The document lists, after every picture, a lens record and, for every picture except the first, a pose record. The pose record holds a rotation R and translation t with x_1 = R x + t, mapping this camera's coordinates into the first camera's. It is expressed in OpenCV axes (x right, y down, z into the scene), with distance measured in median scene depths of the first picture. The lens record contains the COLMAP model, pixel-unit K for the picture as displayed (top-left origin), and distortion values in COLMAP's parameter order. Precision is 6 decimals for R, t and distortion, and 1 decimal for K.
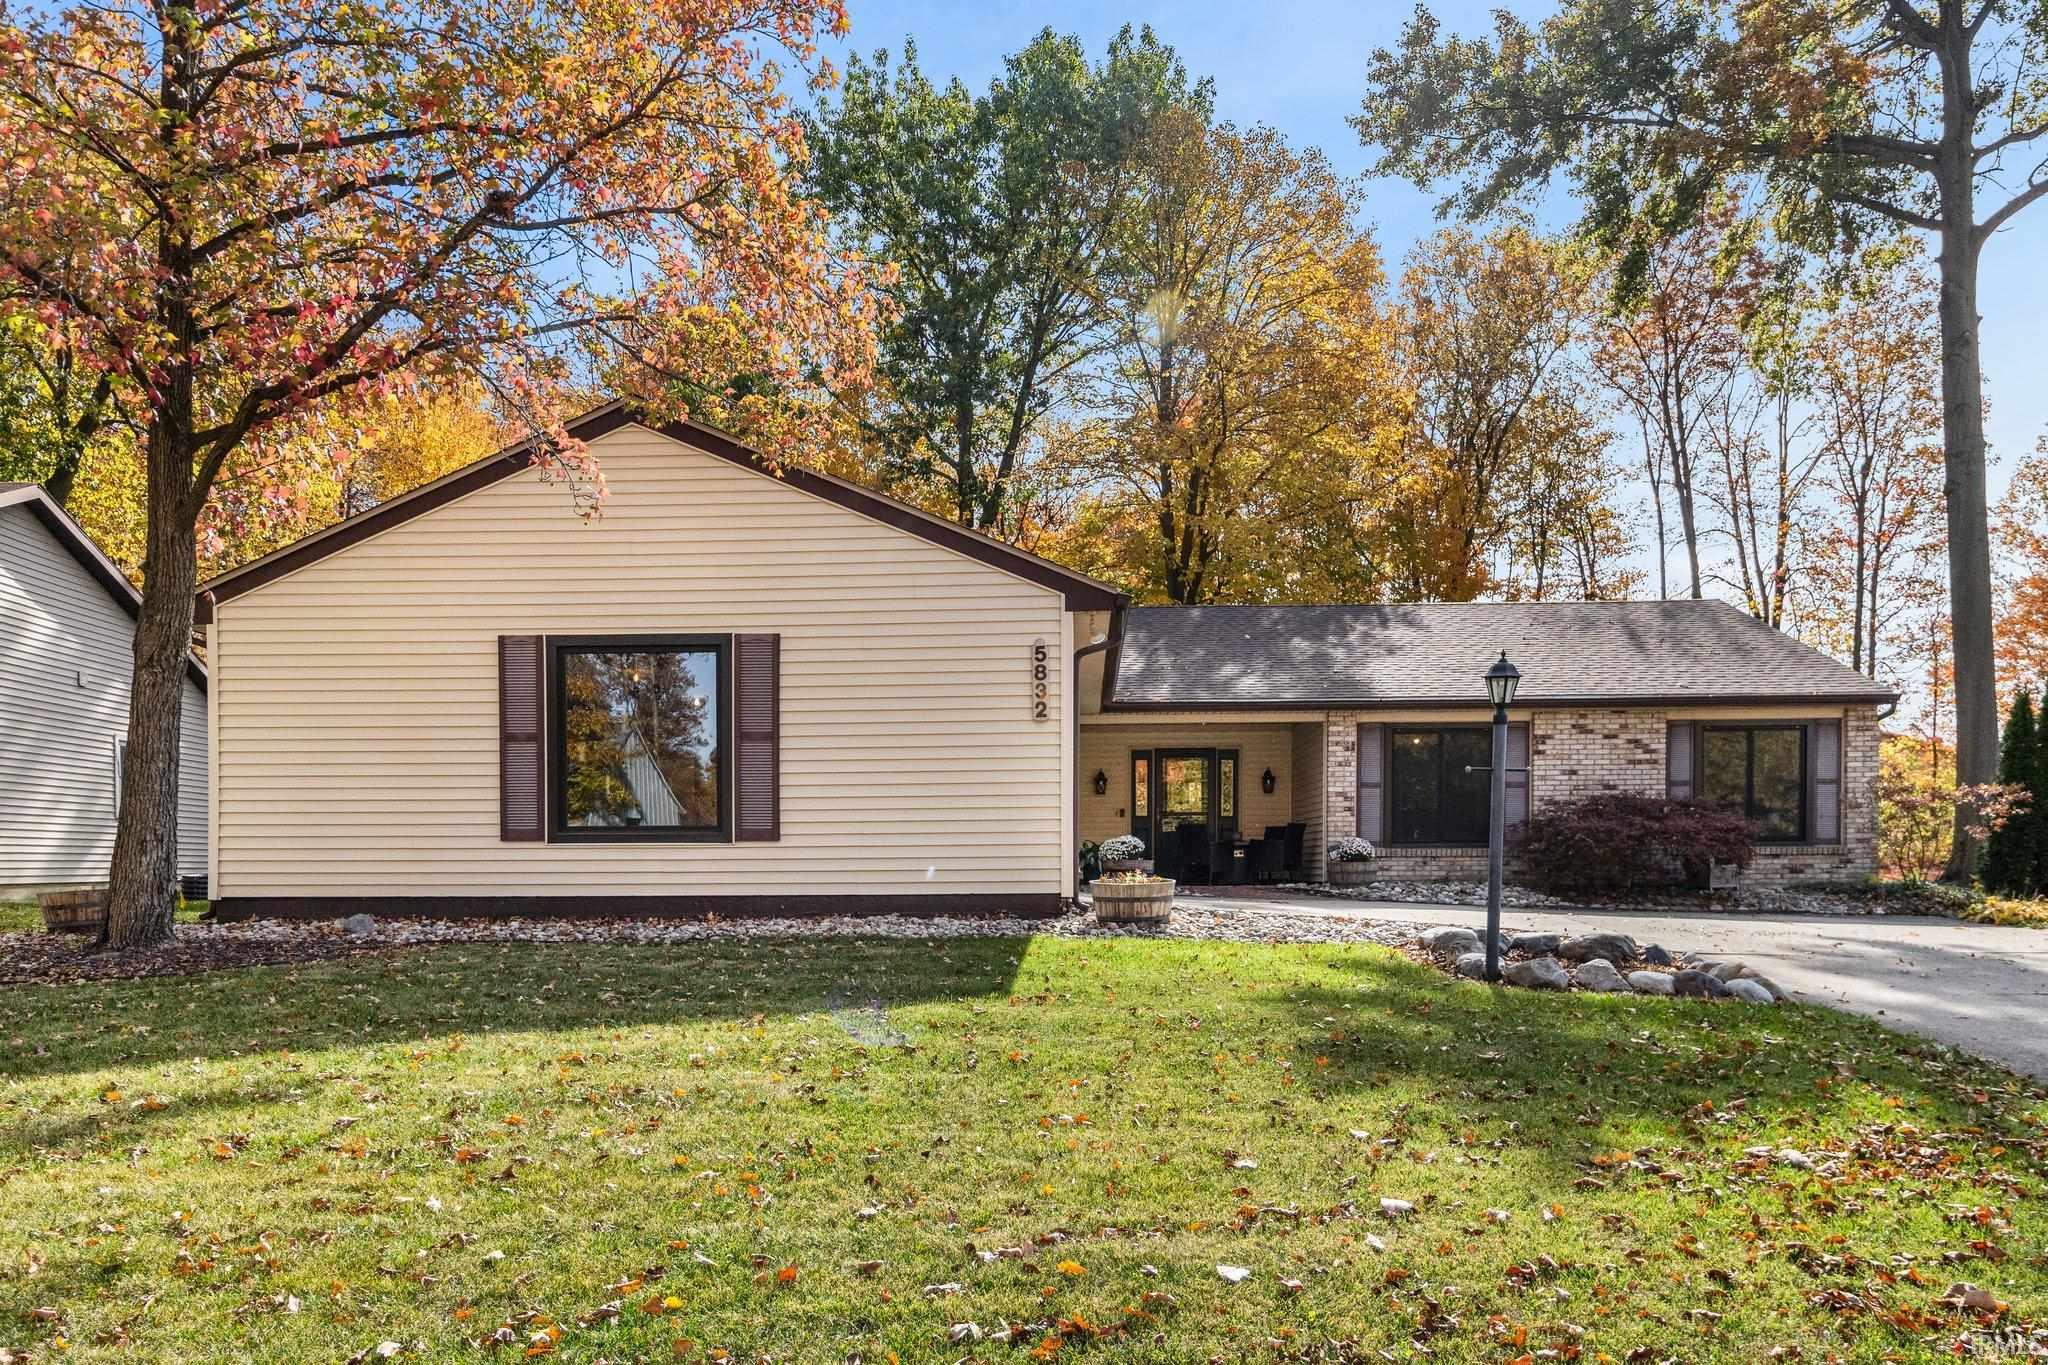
lens RADIAL K [[1450.7, 0, 1018.7], [0, 1450.7, 923.4], [0, 0, 1]] dist [0.000899, 0.000441]
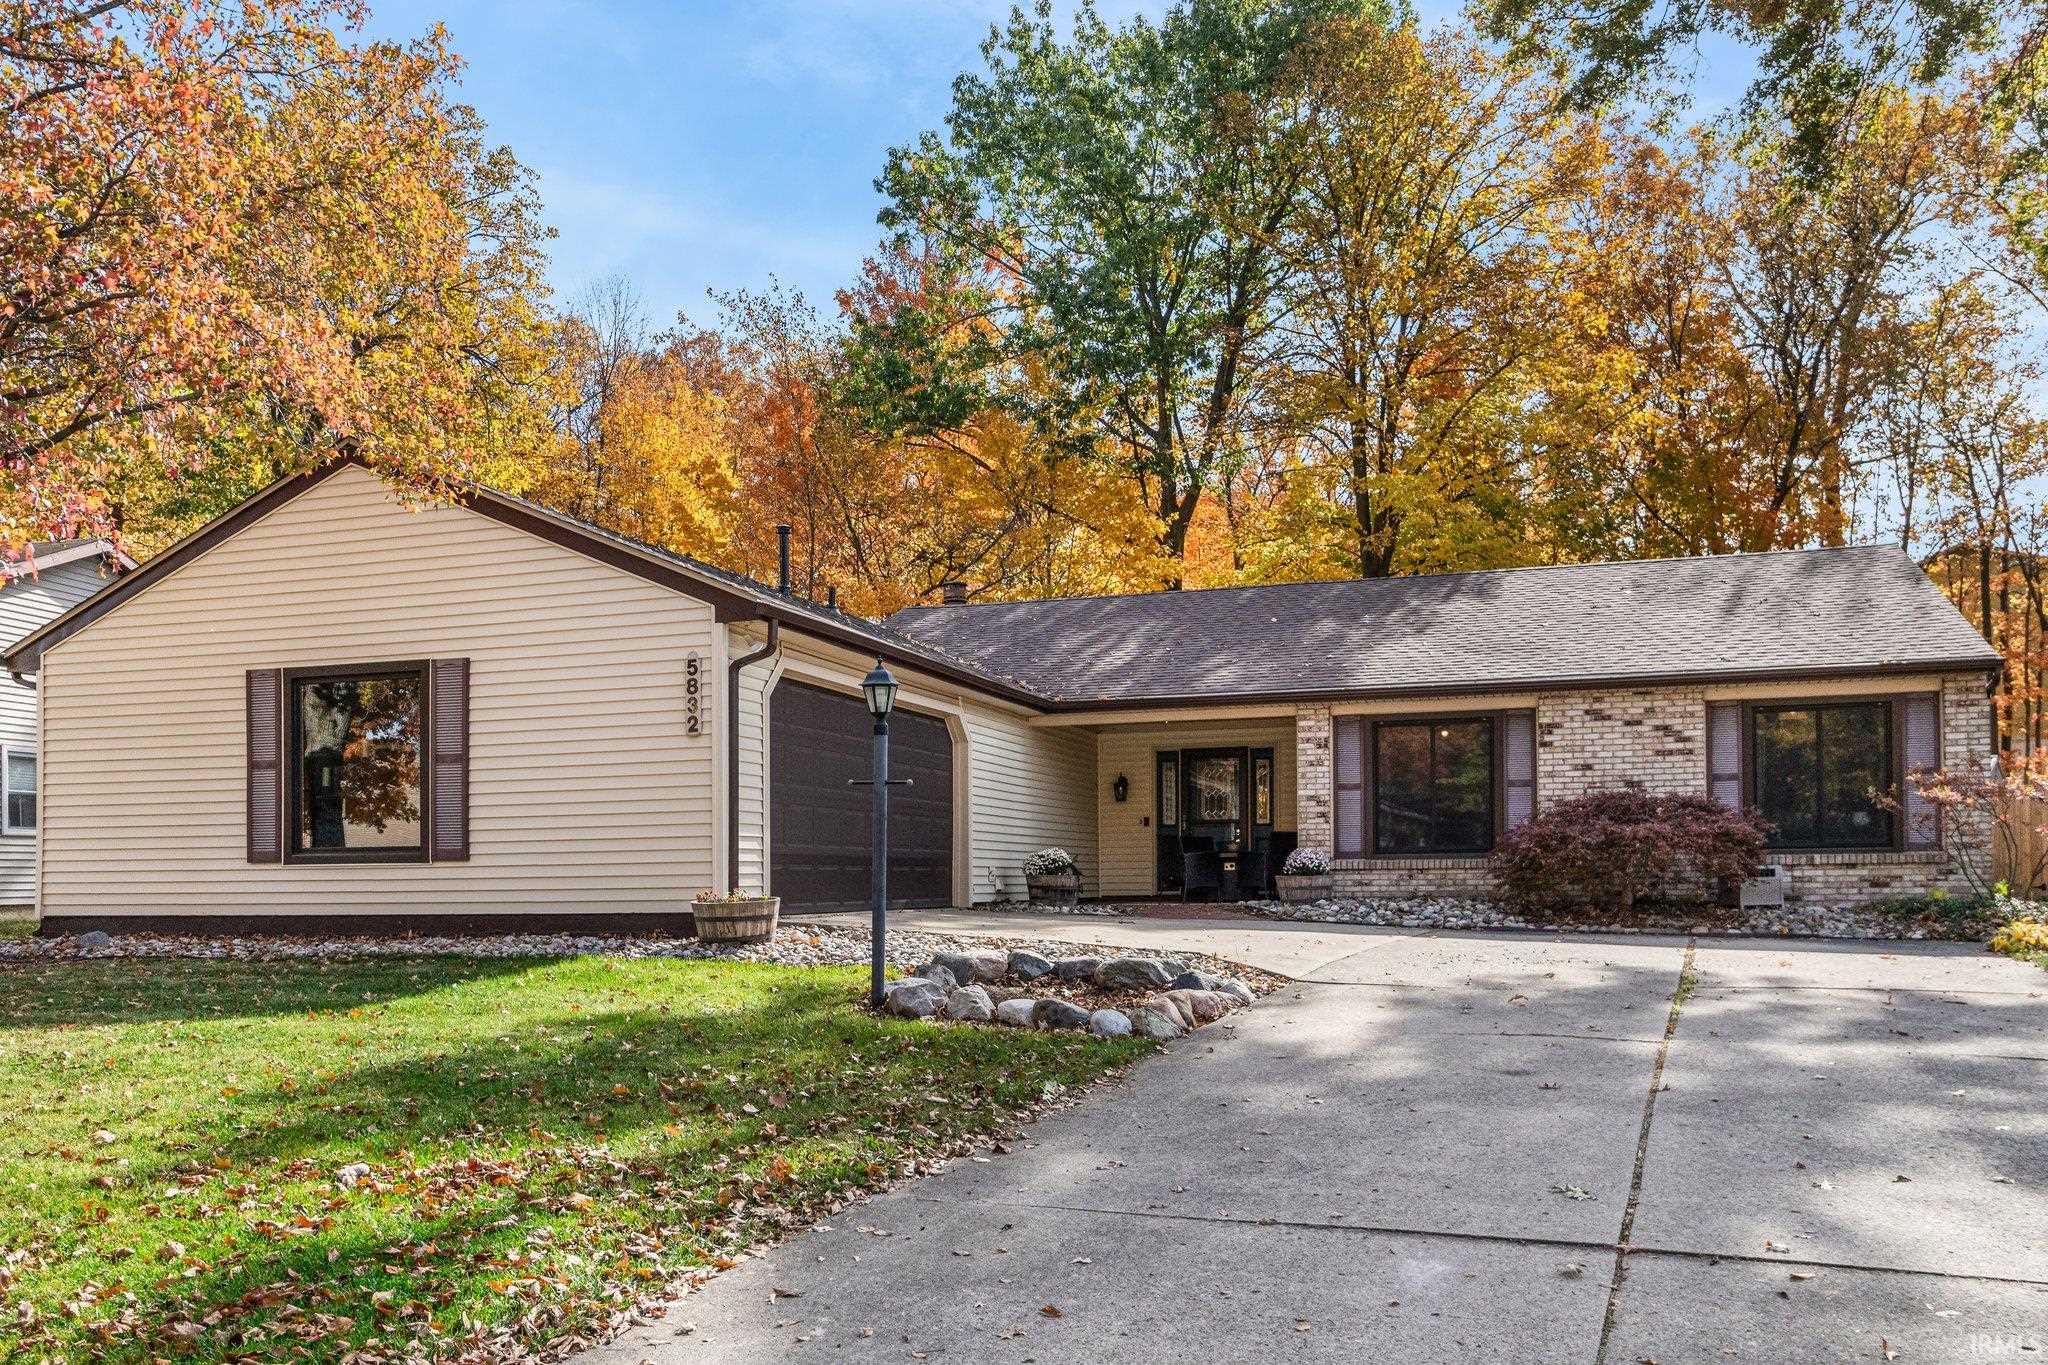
lens RADIAL K [[1649.8, 0, 1028.4], [0, 1649.8, 894.2], [0, 0, 1]] dist [0.004163, 0.007021]
pose [[0.960644, -0.002207, -0.277774, 0.339330], [-0.006040, 0.999566, -0.028831, -0.001788], [0.277717, 0.029374, 0.960214, 0.001330]]
